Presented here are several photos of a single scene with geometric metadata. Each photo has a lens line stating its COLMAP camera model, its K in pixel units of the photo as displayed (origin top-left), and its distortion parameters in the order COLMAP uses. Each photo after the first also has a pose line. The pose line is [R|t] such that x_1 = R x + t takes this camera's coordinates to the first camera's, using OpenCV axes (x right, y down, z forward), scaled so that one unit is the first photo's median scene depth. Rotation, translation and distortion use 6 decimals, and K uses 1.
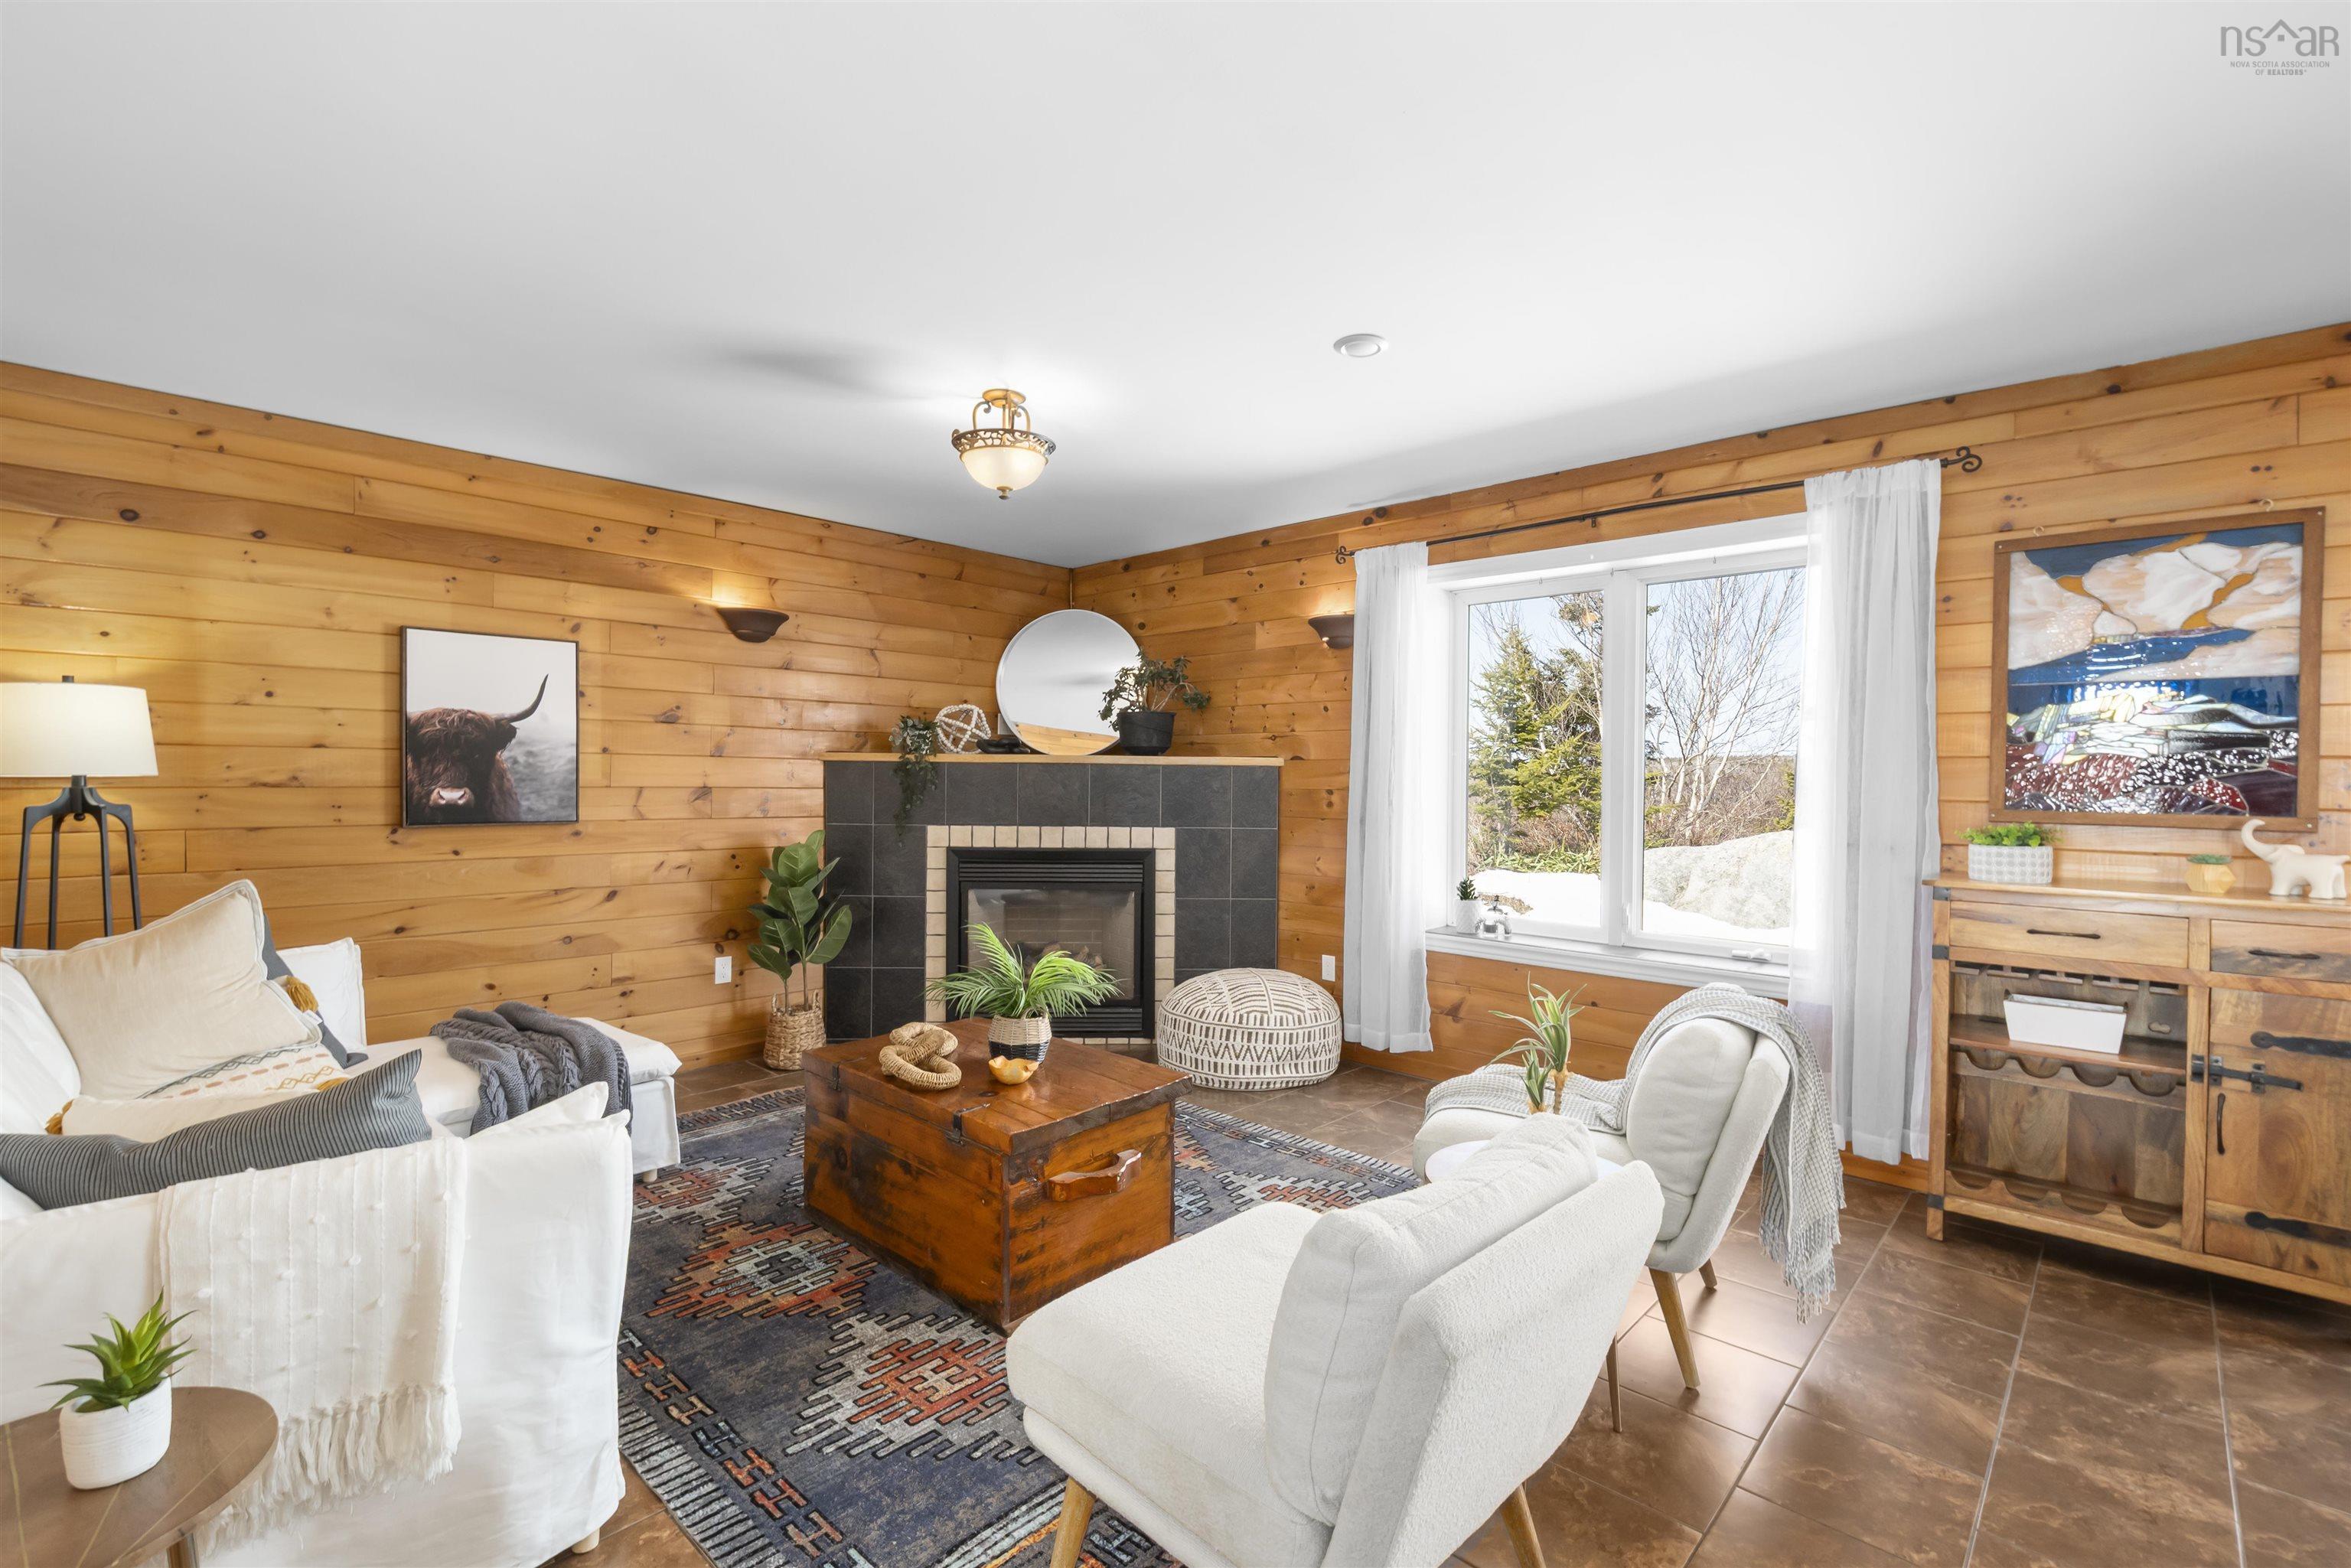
lens RADIAL K [[1051.0, 0, 1191.4], [0, 1051.0, 785.0], [0, 0, 1]] dist [0.000561, -0.003221]
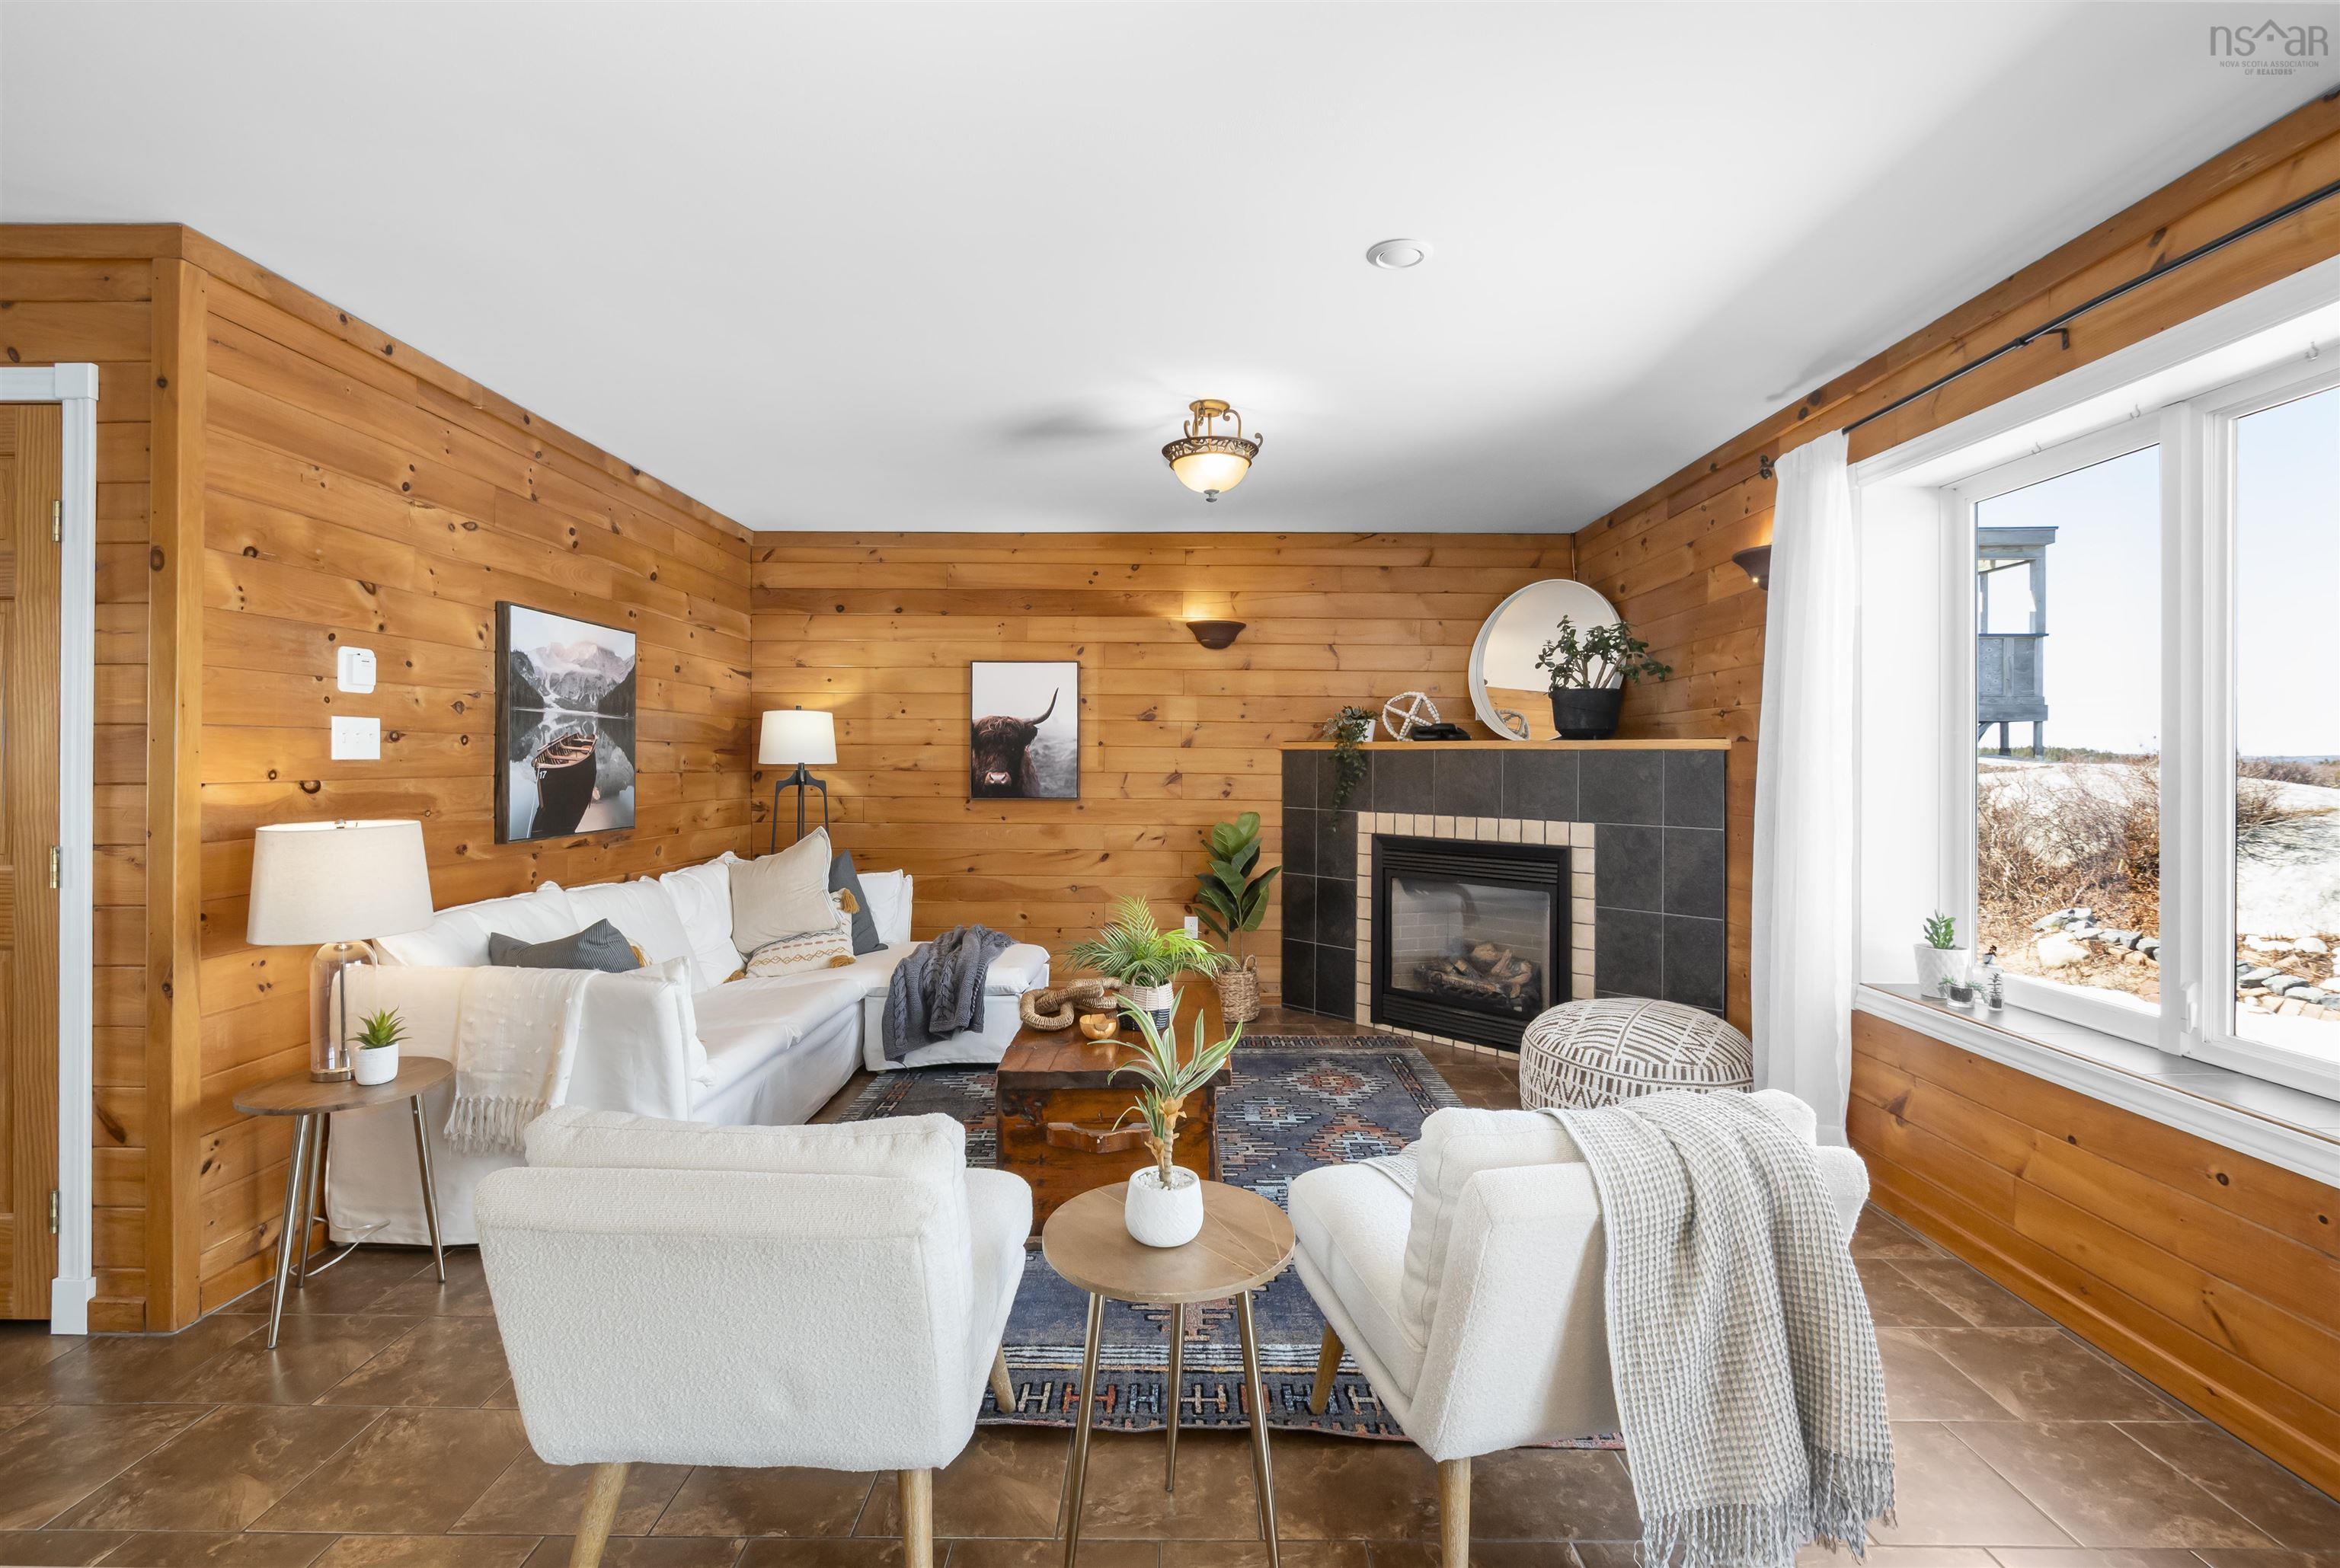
lens RADIAL K [[1045.0, 0, 1165.4], [0, 1045.0, 761.3], [0, 0, 1]] dist [-0.002266, -0.000395]
pose [[0.672620, -0.004284, -0.739975, 0.429026], [-0.006546, 0.999910, -0.011739, 0.002778], [0.739959, 0.012740, 0.672532, 0.193827]]
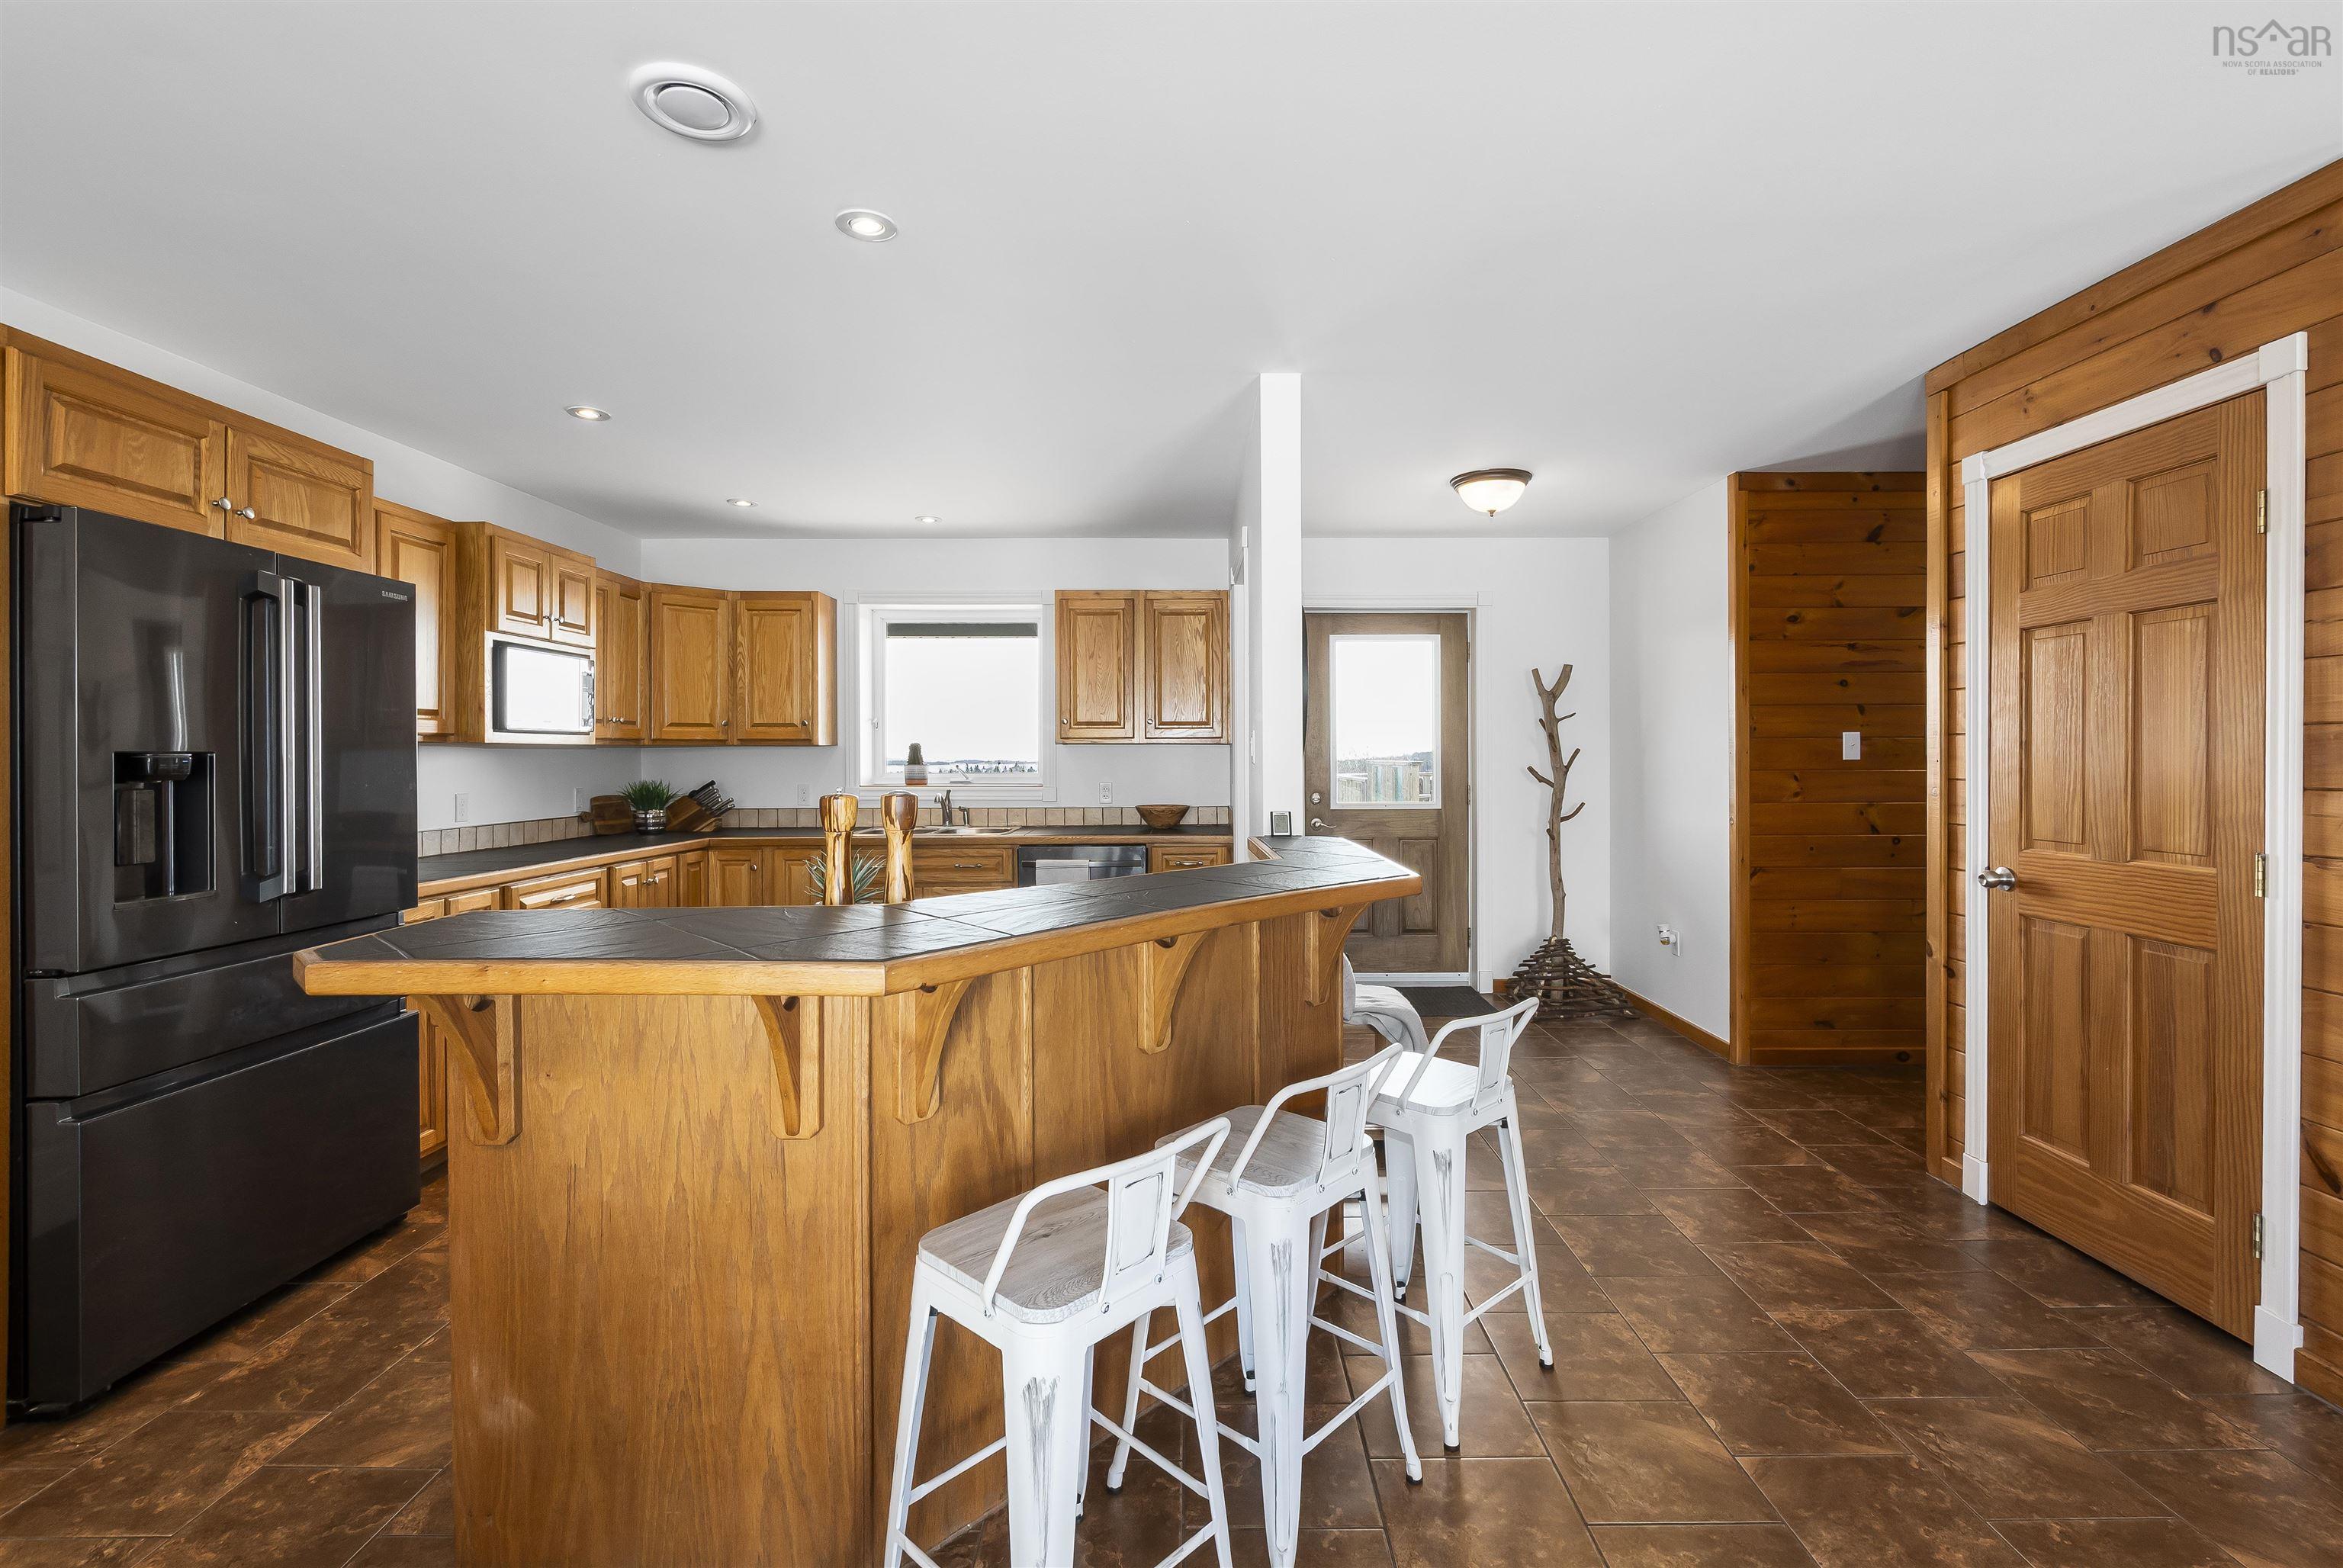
lens RADIAL K [[1046.4, 0, 1188.5], [0, 1046.4, 765.0], [0, 0, 1]] dist [-0.002266, -0.000395]
pose [[-0.736193, -0.002405, -0.676767, 0.391709], [-0.012113, 0.999880, 0.009624, 0.002221], [0.676663, 0.015283, -0.736134, 0.161025]]
